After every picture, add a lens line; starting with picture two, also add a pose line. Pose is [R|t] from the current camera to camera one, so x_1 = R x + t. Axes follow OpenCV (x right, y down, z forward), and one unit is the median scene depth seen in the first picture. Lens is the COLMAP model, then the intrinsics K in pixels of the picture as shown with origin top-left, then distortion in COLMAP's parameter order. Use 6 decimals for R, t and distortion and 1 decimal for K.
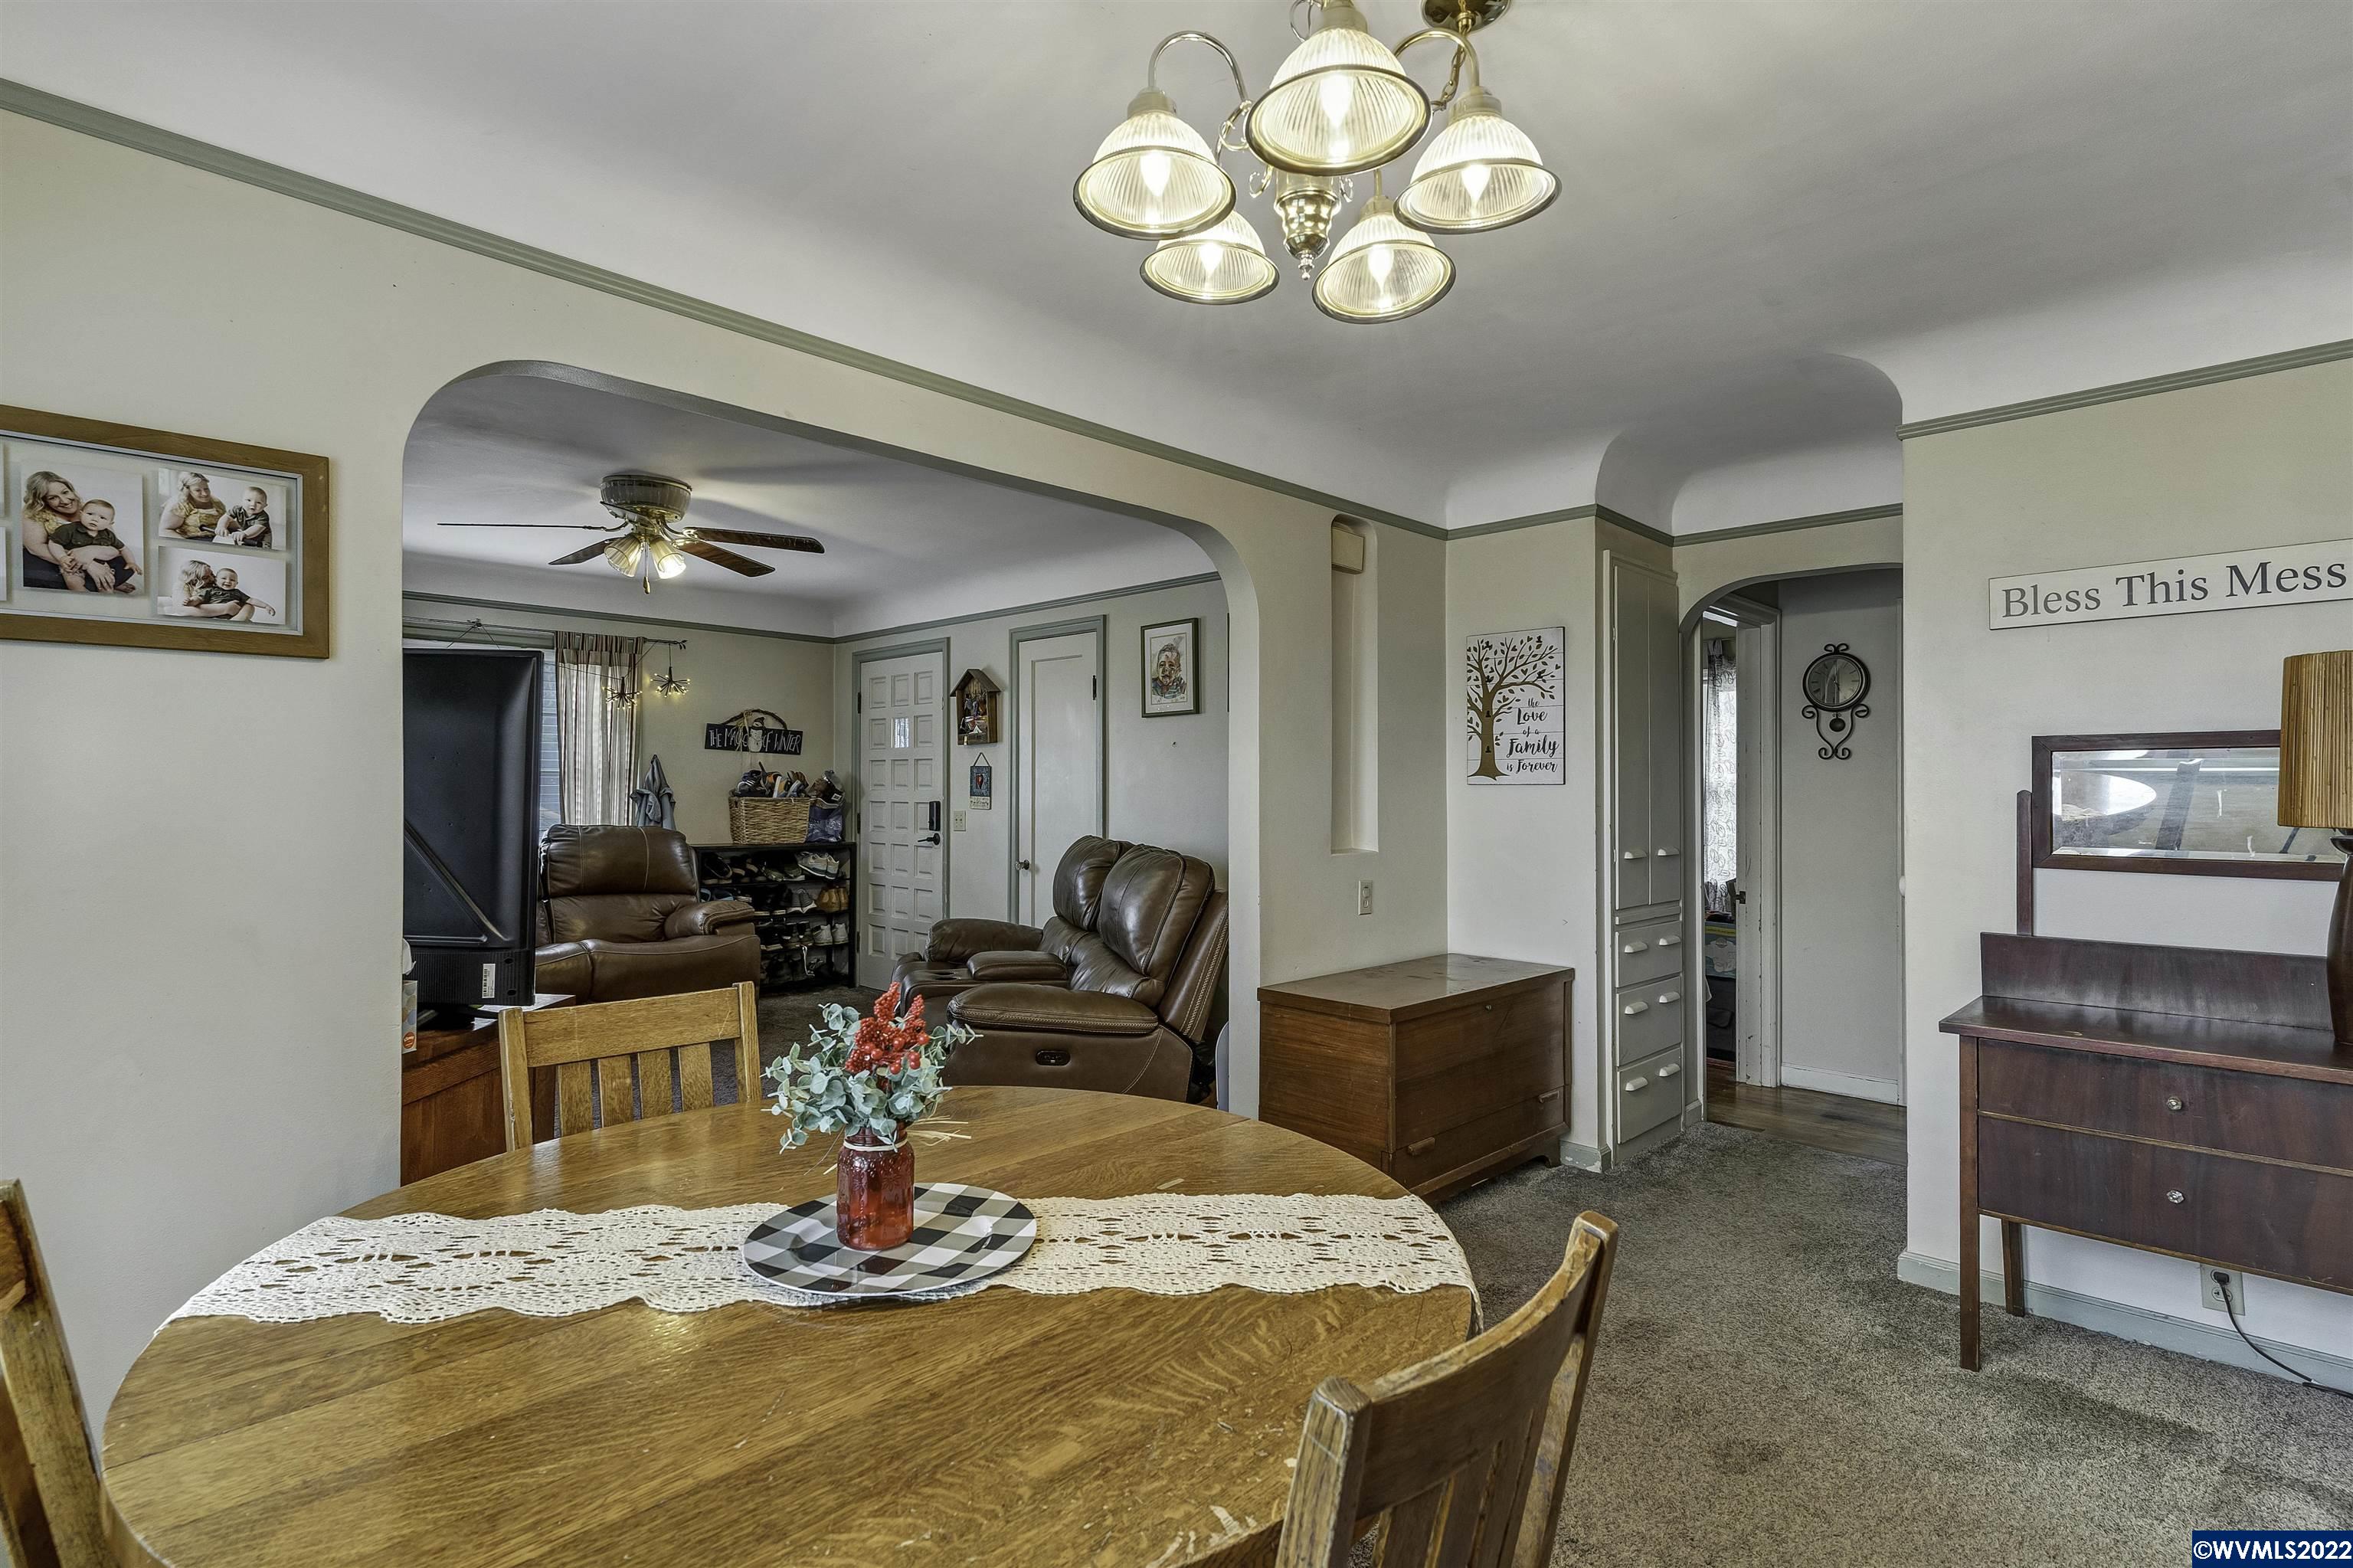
lens RADIAL K [[1170.2, 0, 1176.5], [0, 1170.2, 784.0], [0, 0, 1]] dist [-0.002552, -0.000157]
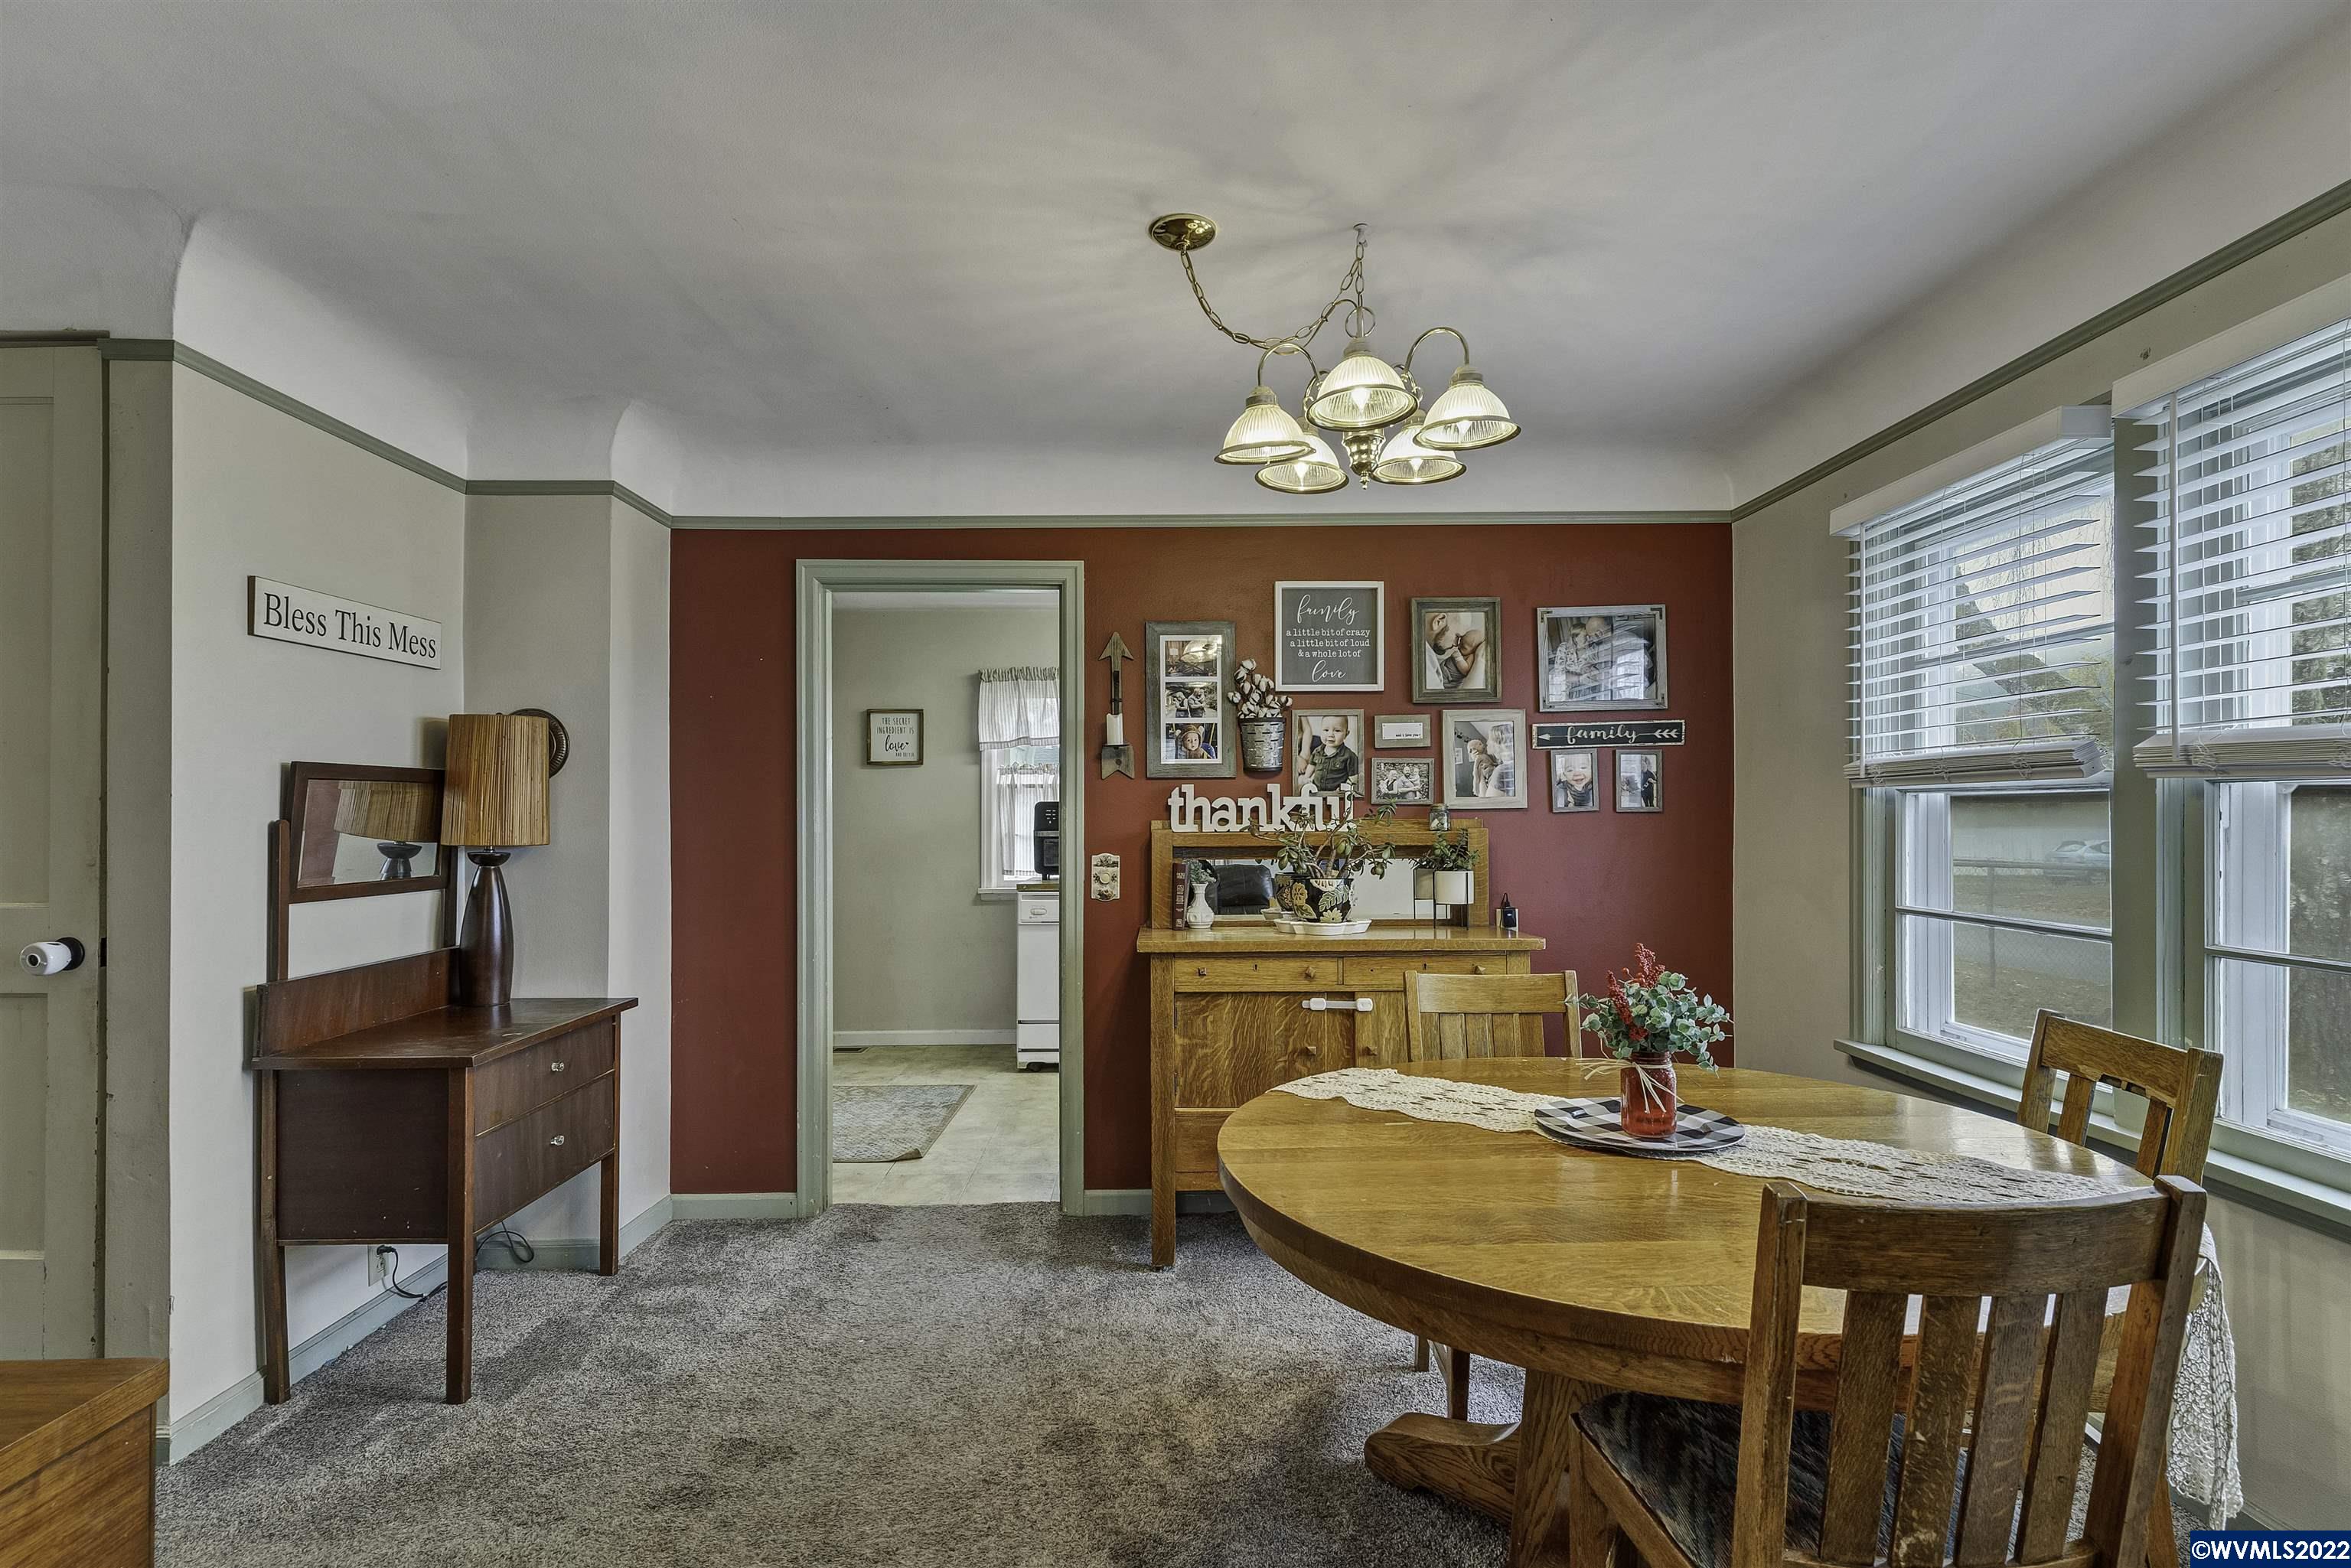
lens RADIAL K [[1142.0, 0, 1185.0], [0, 1142.0, 794.0], [0, 0, 1]] dist [0.002339, -0.000204]
pose [[-0.725216, 0.009688, 0.688454, -0.391953], [-0.002857, 0.999850, -0.017080, -0.001613], [-0.688516, -0.014354, -0.725079, 1.152839]]
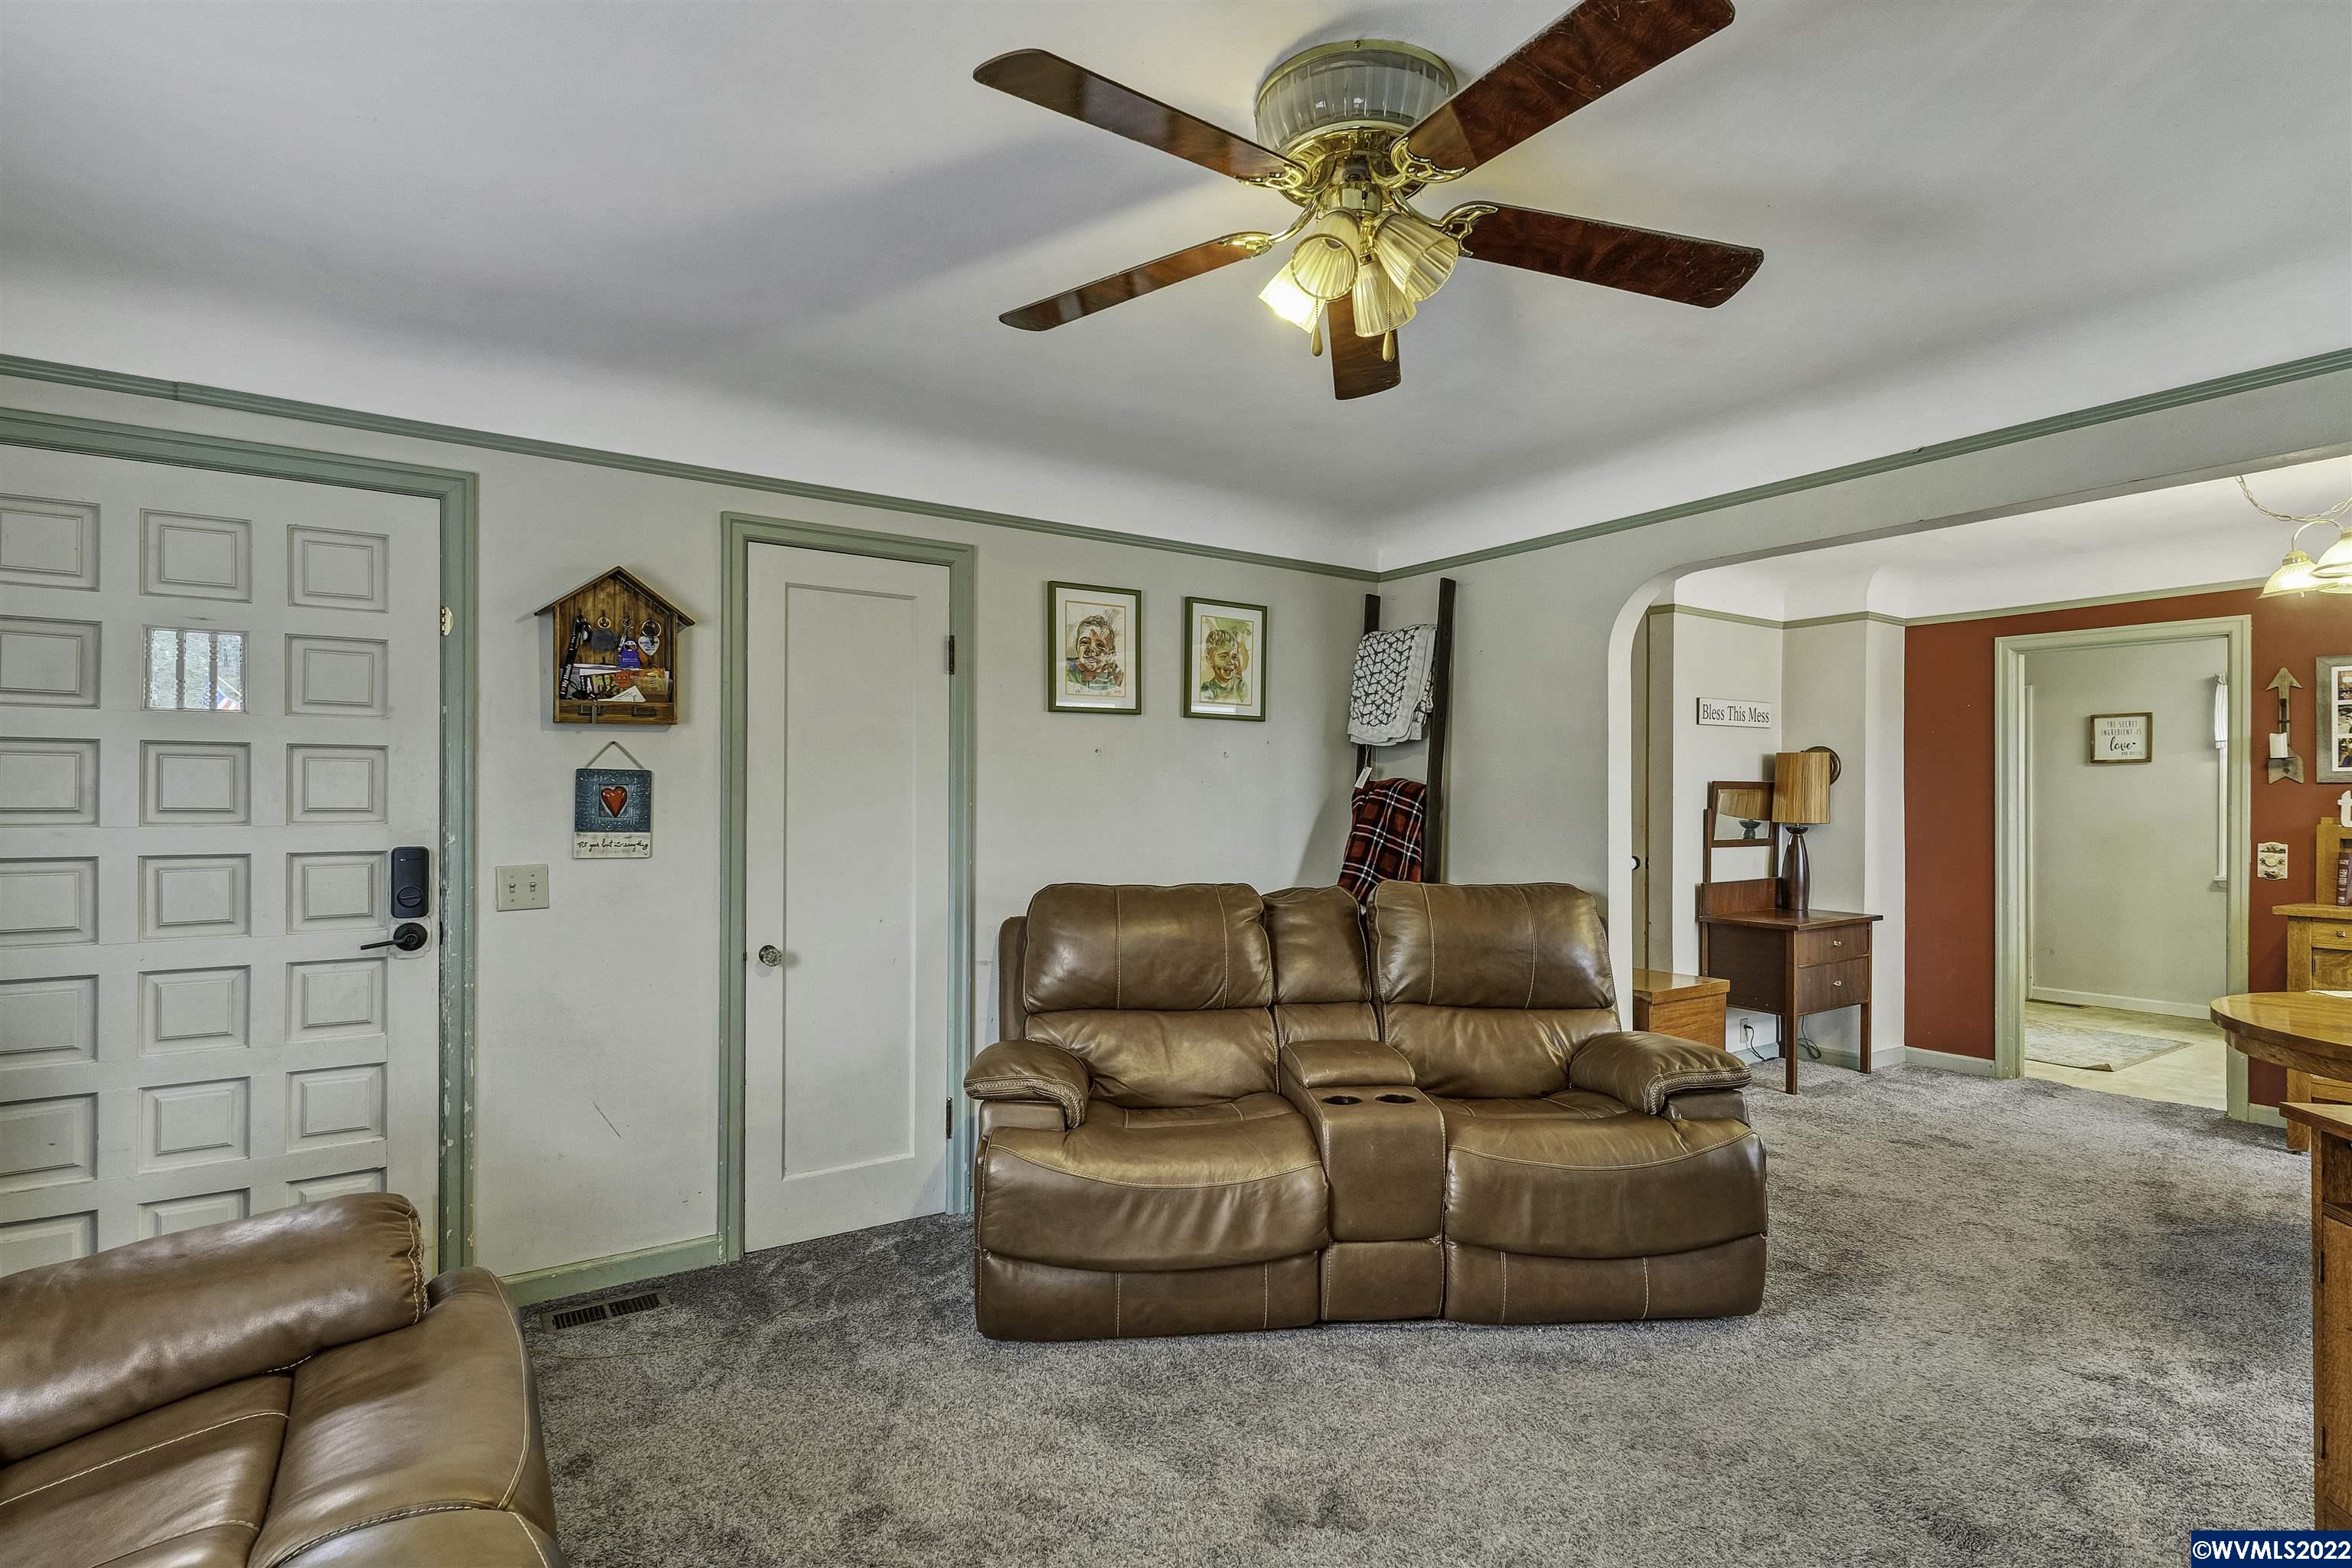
lens RADIAL K [[1142.6, 0, 1185.5], [0, 1142.6, 794.0], [0, 0, 1]] dist [0.002339, -0.000204]
pose [[0.178783, -0.003038, 0.983884, -1.308110], [-0.008128, 0.999957, 0.004565, -0.020199], [-0.983855, -0.008813, 0.178750, 1.510052]]
